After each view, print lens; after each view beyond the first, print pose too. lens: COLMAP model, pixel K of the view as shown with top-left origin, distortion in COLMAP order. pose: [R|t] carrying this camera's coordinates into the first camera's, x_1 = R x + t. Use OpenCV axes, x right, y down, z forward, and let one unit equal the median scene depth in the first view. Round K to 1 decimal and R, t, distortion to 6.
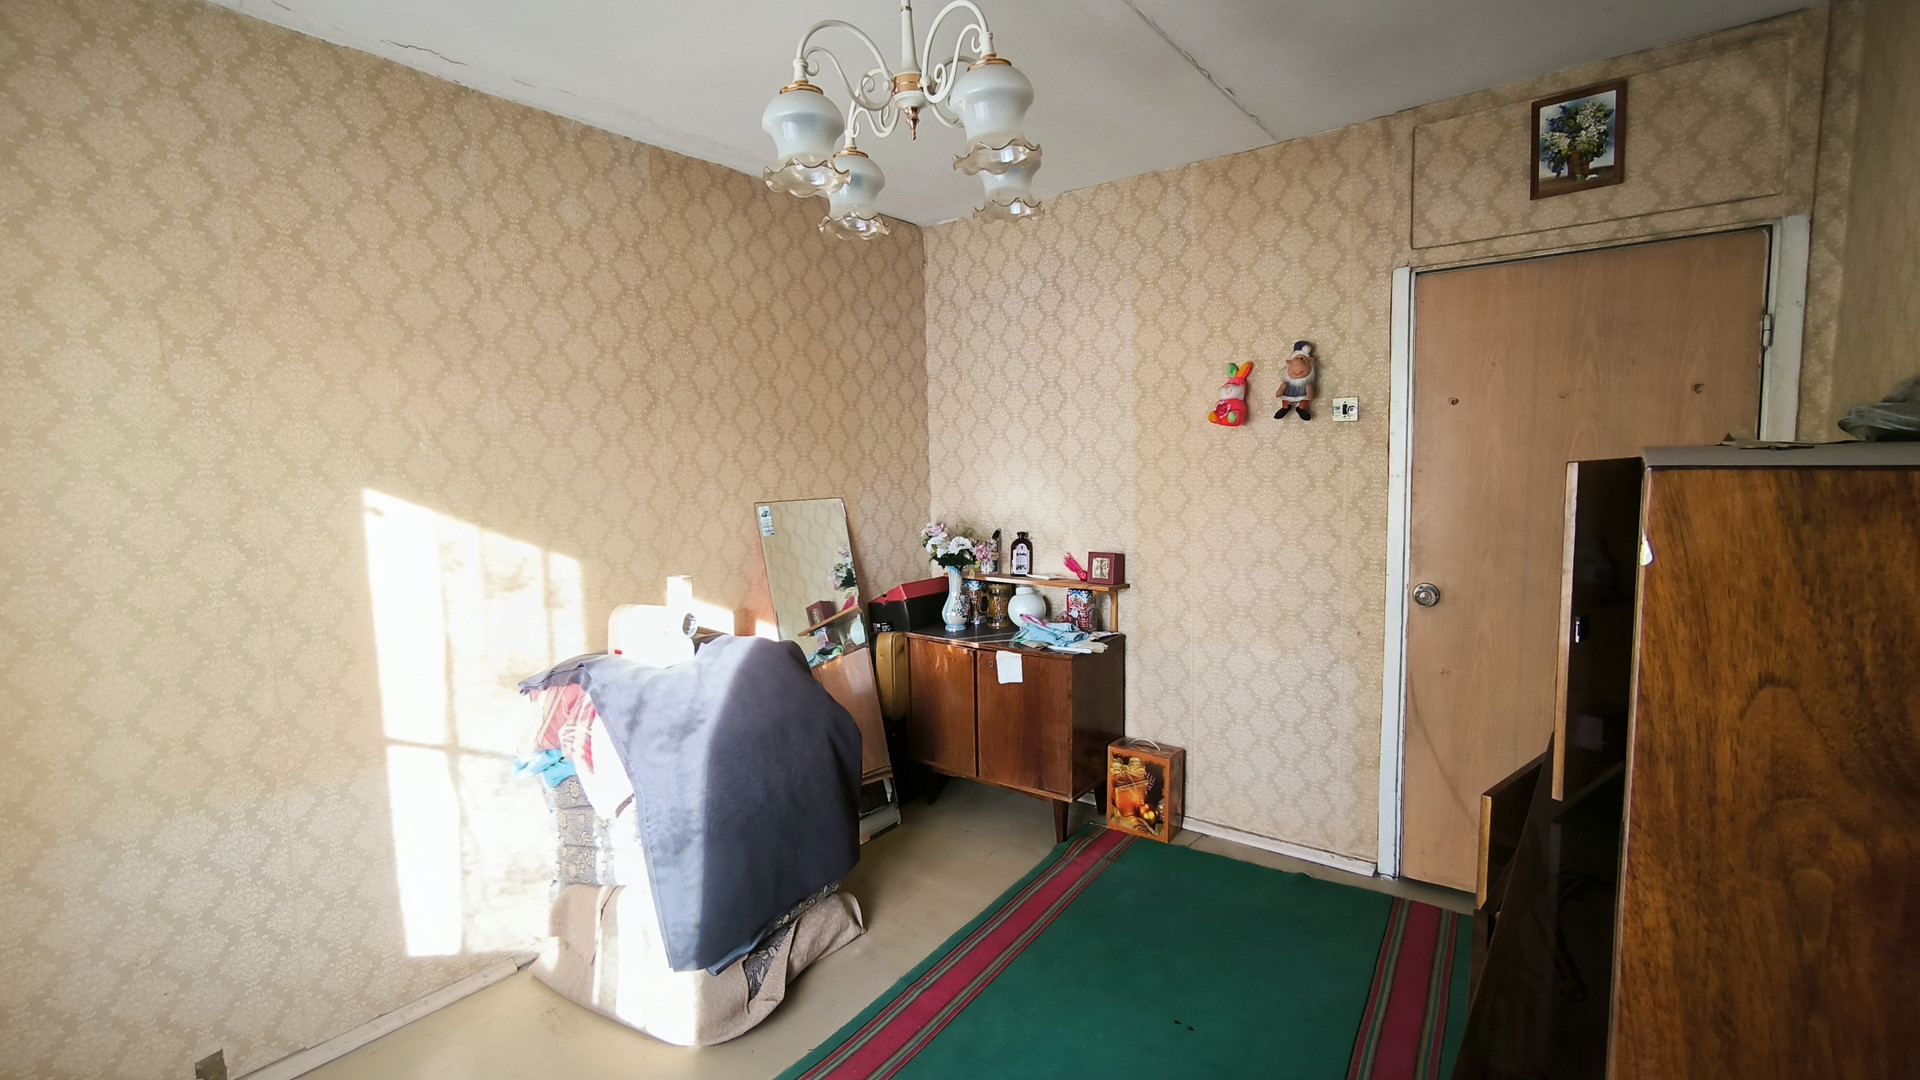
lens RADIAL K [[826.1, 0, 953.2], [0, 826.1, 535.3], [0, 0, 1]] dist [-0.044536, 0.036694]
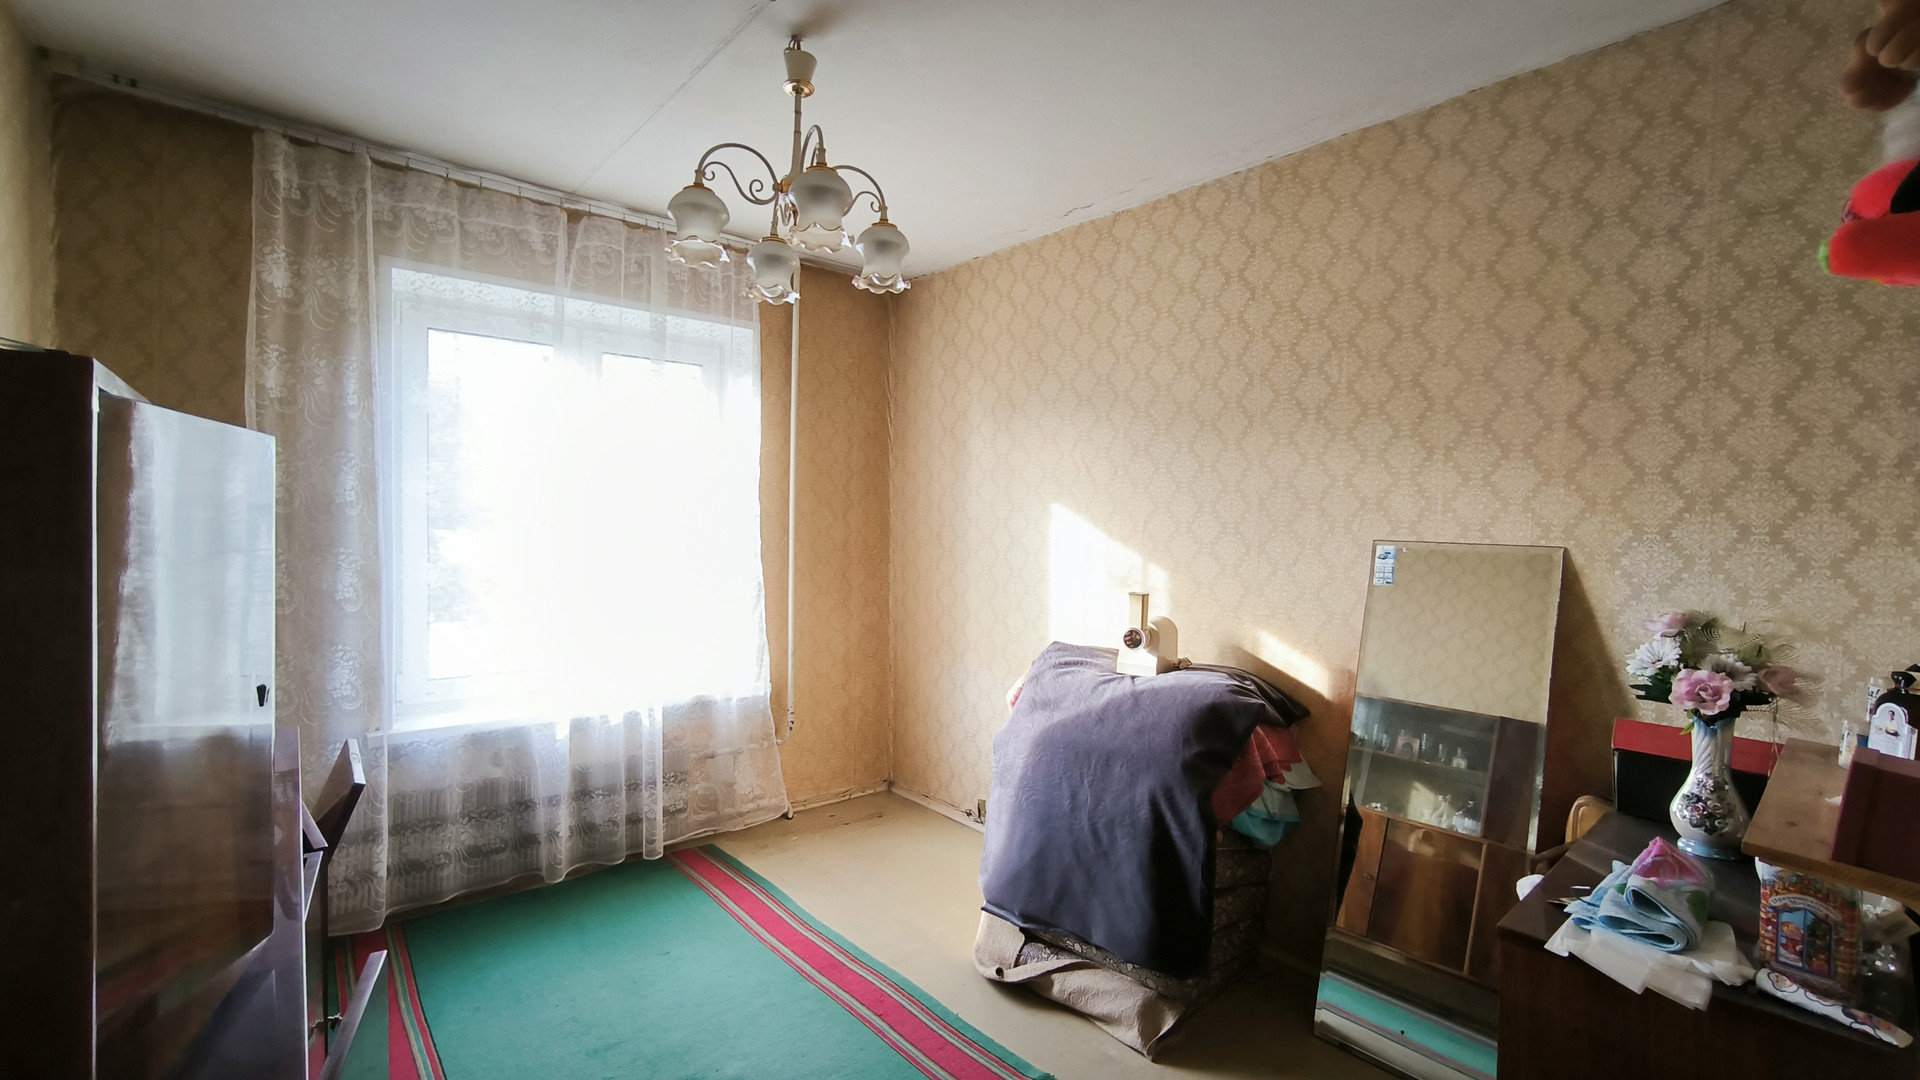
lens RADIAL K [[824.4, 0, 953.6], [0, 824.4, 536.1], [0, 0, 1]] dist [-0.031737, 0.019837]
pose [[-0.195677, 0.036479, -0.979990, 0.682902], [-0.105692, 0.992703, 0.058056, -0.053162], [0.974956, 0.114937, -0.190394, 0.882754]]
